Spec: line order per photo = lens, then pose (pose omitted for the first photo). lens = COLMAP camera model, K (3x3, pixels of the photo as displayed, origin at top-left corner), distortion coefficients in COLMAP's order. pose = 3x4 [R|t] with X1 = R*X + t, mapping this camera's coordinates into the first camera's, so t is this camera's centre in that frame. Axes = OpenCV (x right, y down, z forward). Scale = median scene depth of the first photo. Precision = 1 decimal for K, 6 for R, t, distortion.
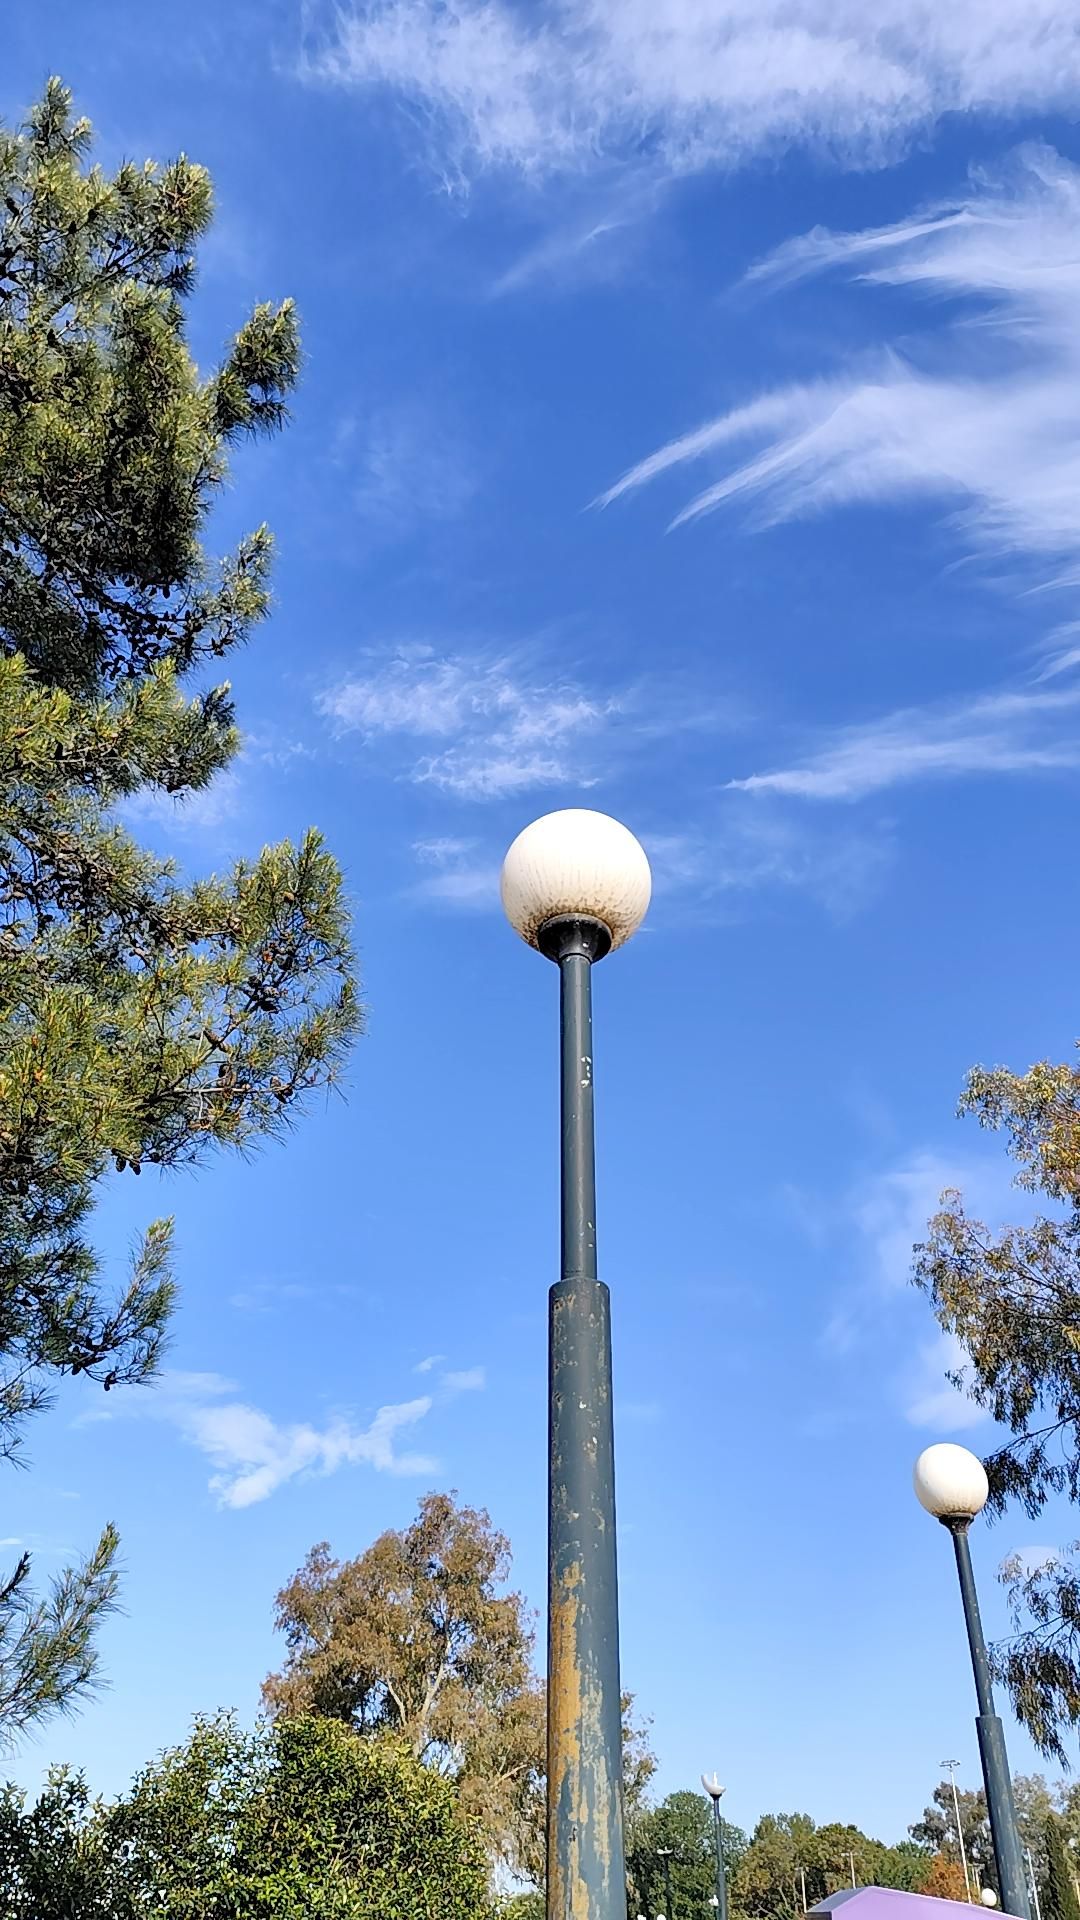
lens RADIAL K [[1301.5, 0, 536.6], [0, 1301.5, 955.9], [0, 0, 1]] dist [0.026712, -0.022773]
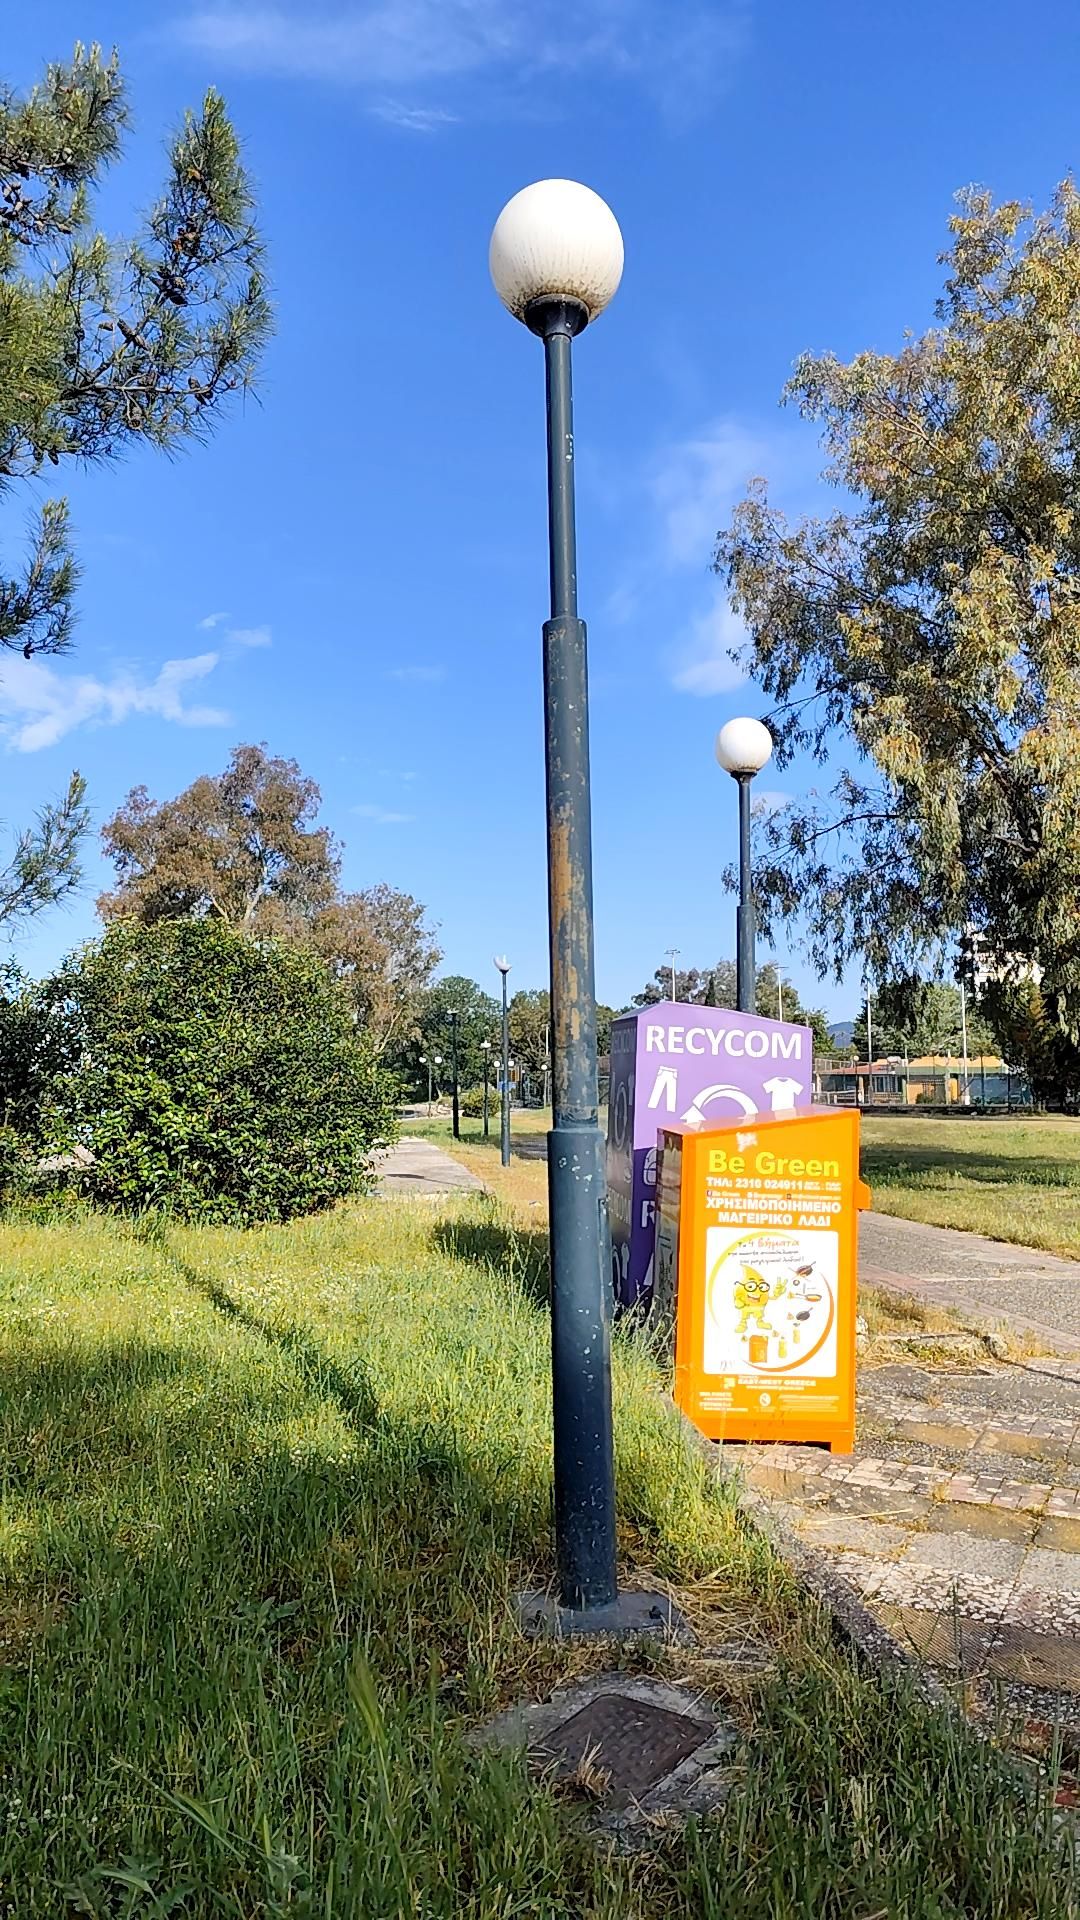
lens RADIAL K [[1331.4, 0, 535.4], [0, 1331.4, 961.7], [0, 0, 1]] dist [0.074377, -0.111048]
pose [[0.985209, -0.015904, 0.170618, -0.053009], [-0.075885, 0.852232, 0.517631, -0.037153], [-0.153638, -0.522922, 0.838420, -0.080921]]
